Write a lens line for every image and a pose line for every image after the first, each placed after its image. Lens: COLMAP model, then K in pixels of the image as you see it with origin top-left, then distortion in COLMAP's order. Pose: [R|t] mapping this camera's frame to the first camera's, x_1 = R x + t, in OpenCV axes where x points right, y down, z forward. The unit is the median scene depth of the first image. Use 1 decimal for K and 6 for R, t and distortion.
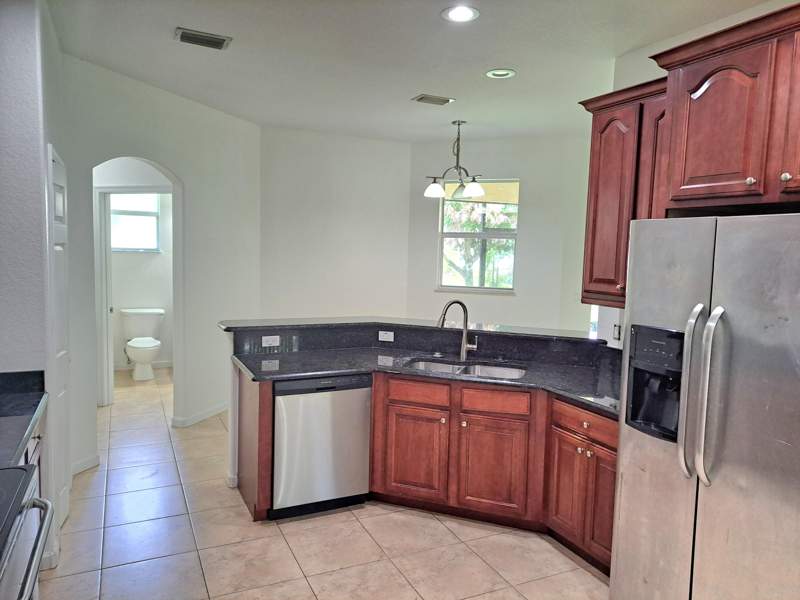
lens RADIAL K [[556.3, 0, 398.3], [0, 556.3, 297.0], [0, 0, 1]] dist [0.069045, -0.060662]
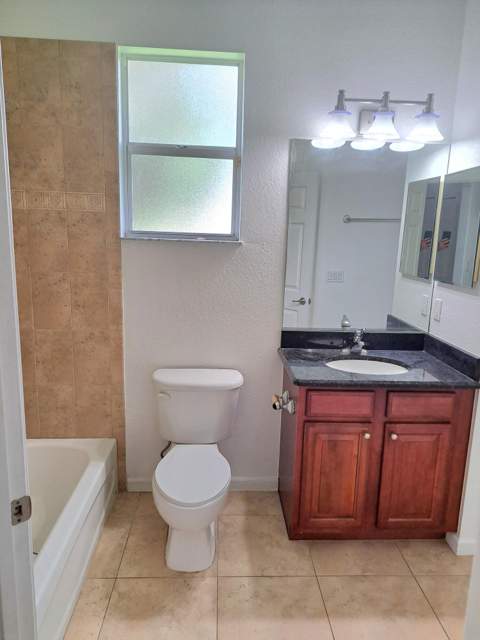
lens RADIAL K [[445.0, 0, 240.0], [0, 445.0, 320.0], [0, 0, 1]] dist [0.069045, -0.060662]
pose [[0.950973, 0.087108, -0.296752, -0.312546], [-0.051189, 0.990614, 0.126741, -0.064339], [0.305007, -0.105337, 0.946507, 0.661321]]
